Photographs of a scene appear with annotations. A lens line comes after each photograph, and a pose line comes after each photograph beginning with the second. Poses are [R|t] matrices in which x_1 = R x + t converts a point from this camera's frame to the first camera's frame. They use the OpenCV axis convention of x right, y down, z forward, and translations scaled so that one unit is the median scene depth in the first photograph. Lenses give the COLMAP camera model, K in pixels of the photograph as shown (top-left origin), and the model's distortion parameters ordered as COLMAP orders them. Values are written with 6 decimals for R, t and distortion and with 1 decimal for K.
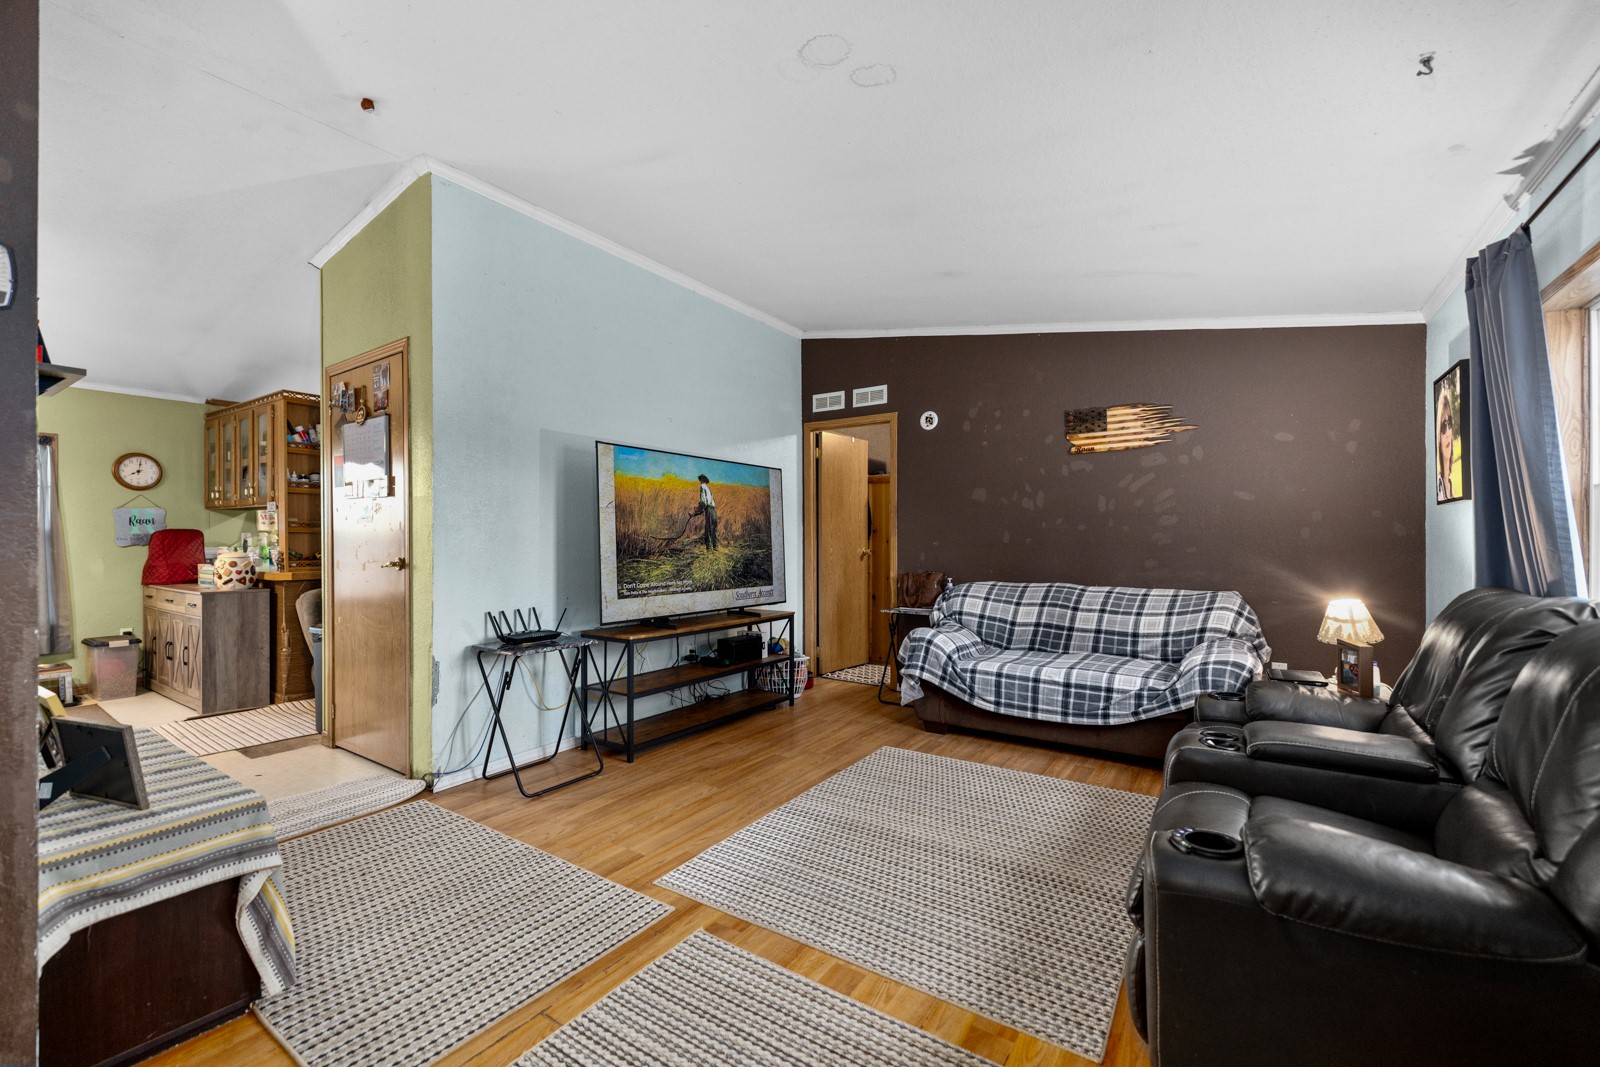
lens RADIAL K [[665.1, 0, 796.1], [0, 665.1, 540.3], [0, 0, 1]] dist [-0.002308, -0.000338]
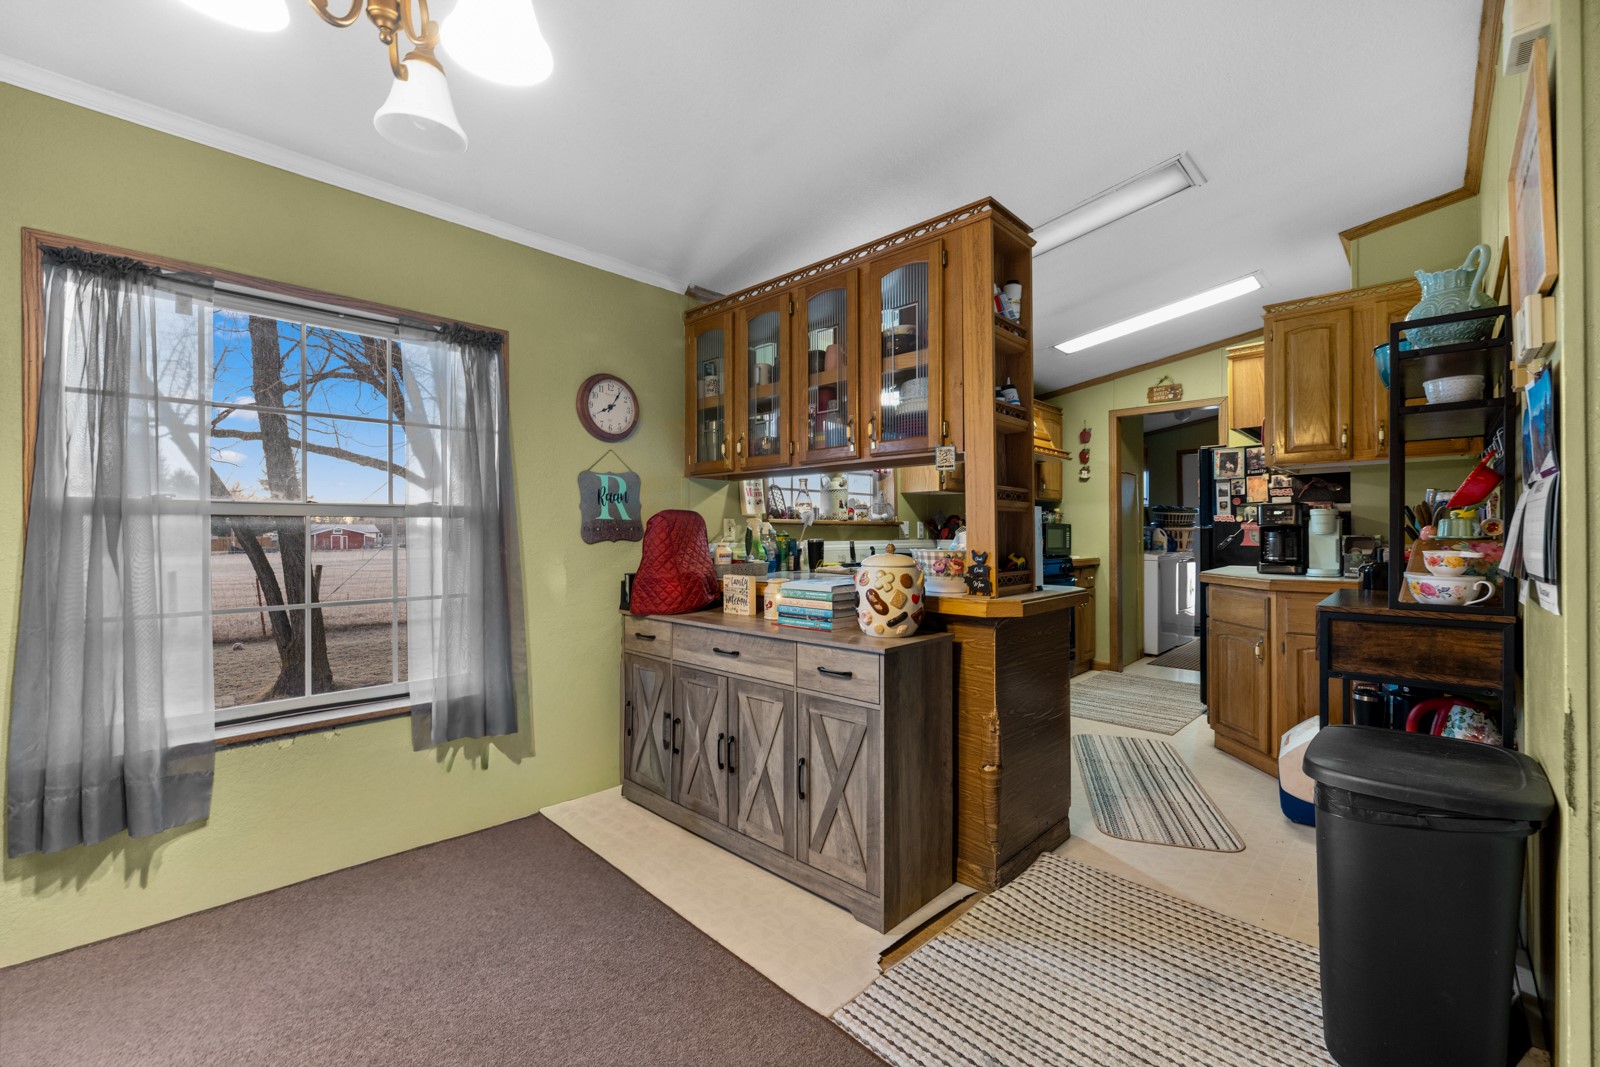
lens RADIAL K [[665.1, 0, 795.2], [0, 665.1, 533.7], [0, 0, 1]] dist [-0.002308, -0.000338]
pose [[0.985681, -0.003930, -0.168576, -0.750289], [0.003516, 0.999990, -0.002750, 0.004273], [0.168585, 0.002118, 0.985685, 0.480372]]
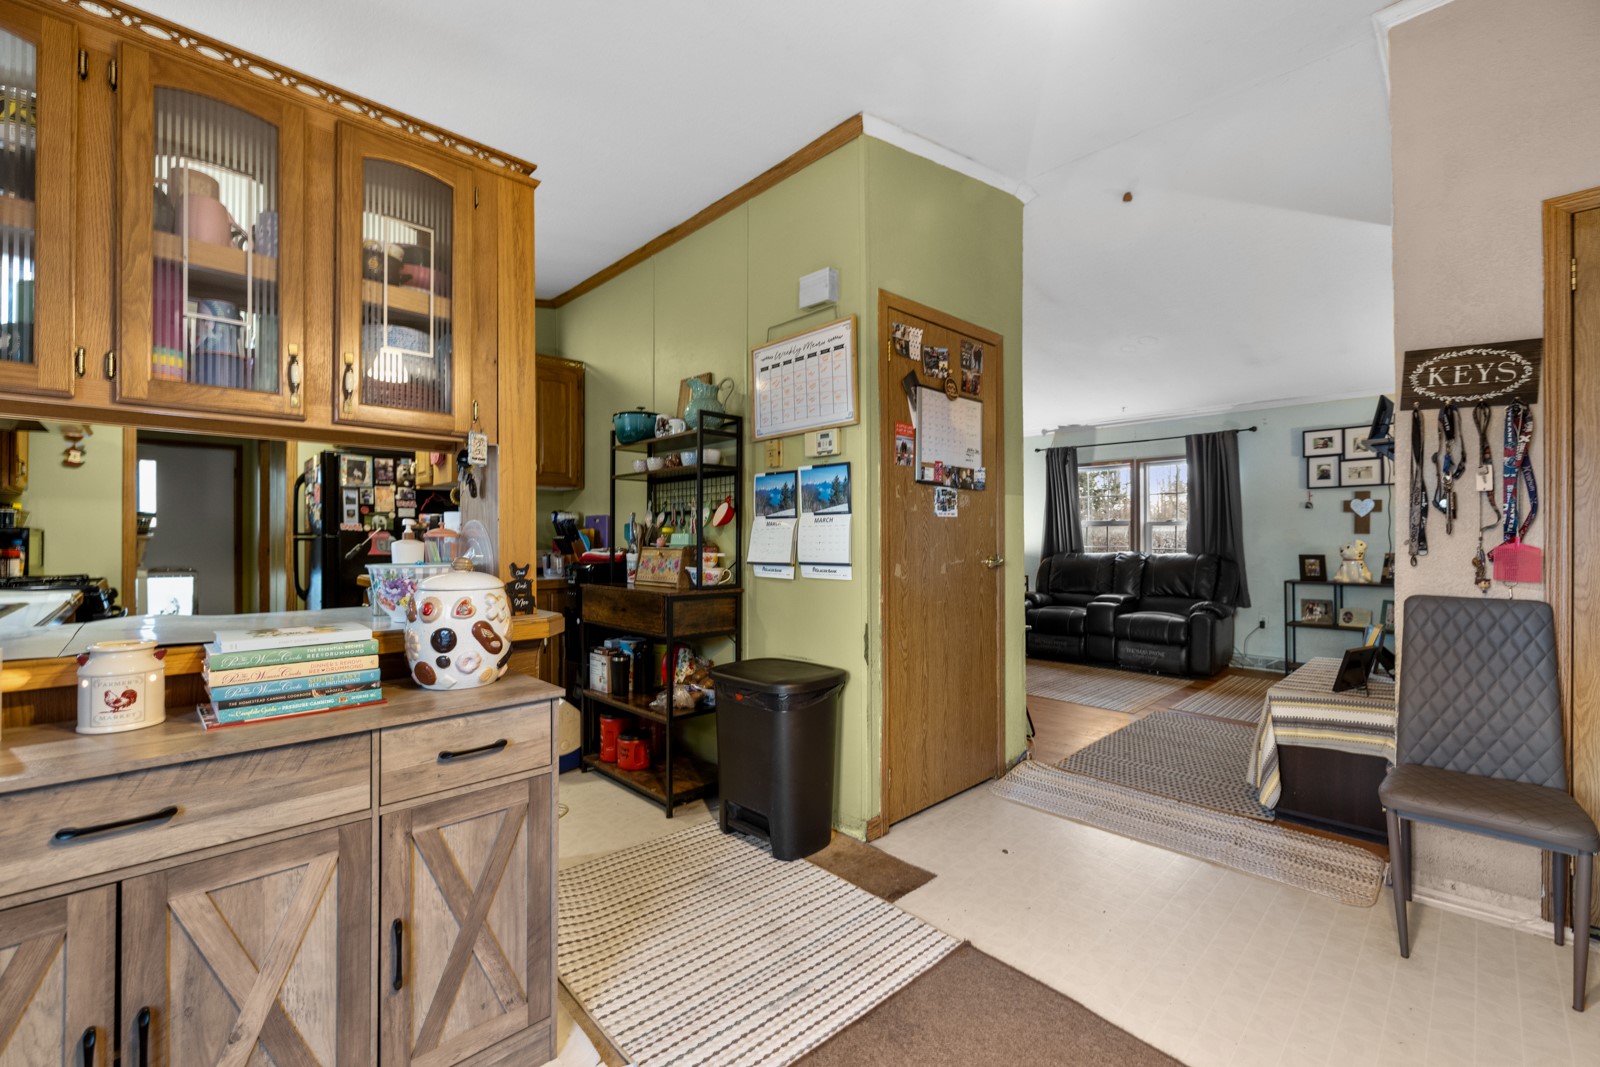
lens RADIAL K [[665.1, 0, 790.3], [0, 665.1, 531.8], [0, 0, 1]] dist [-0.002308, -0.000338]
pose [[0.204660, 0.010313, 0.978779, -1.031306], [0.003704, 0.999929, -0.011311, 0.001734], [-0.978826, 0.005940, 0.204607, 0.696279]]
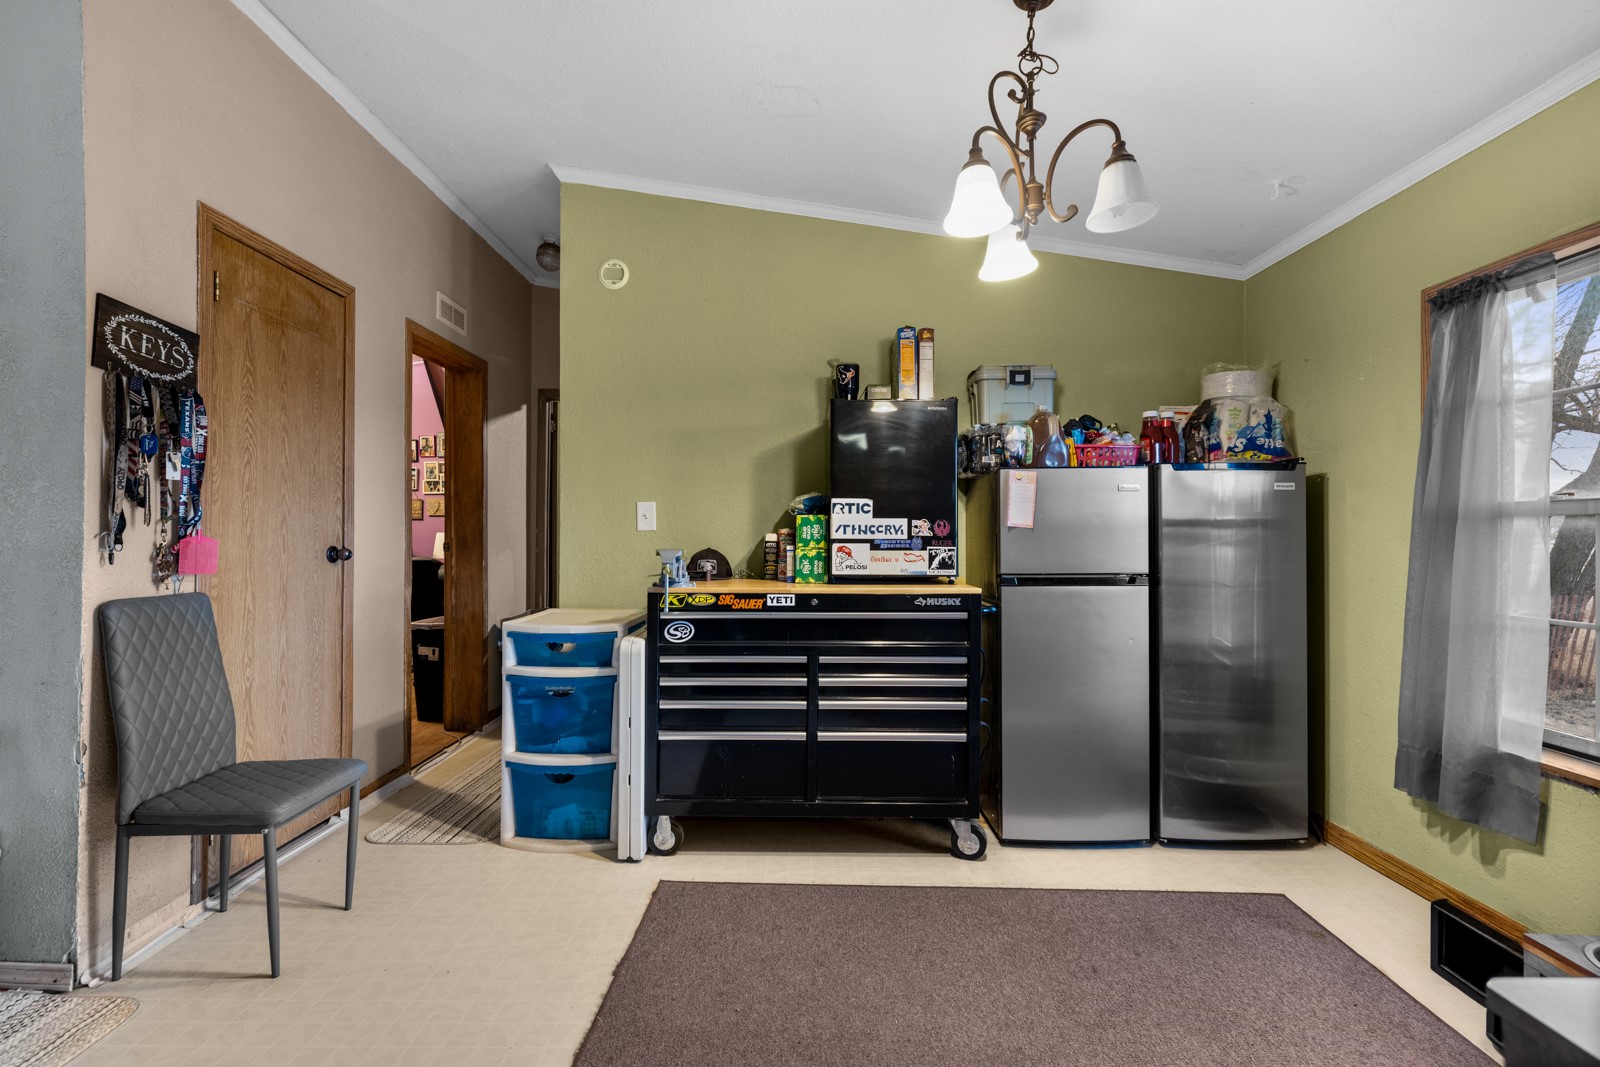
lens RADIAL K [[665.1, 0, 797.2], [0, 665.1, 531.2], [0, 0, 1]] dist [-0.002308, -0.000338]
pose [[-0.822636, -0.005667, -0.568540, -0.623130], [-0.004521, 0.999984, -0.003427, 0.002695], [0.568550, -0.000249, -0.822649, 0.878123]]
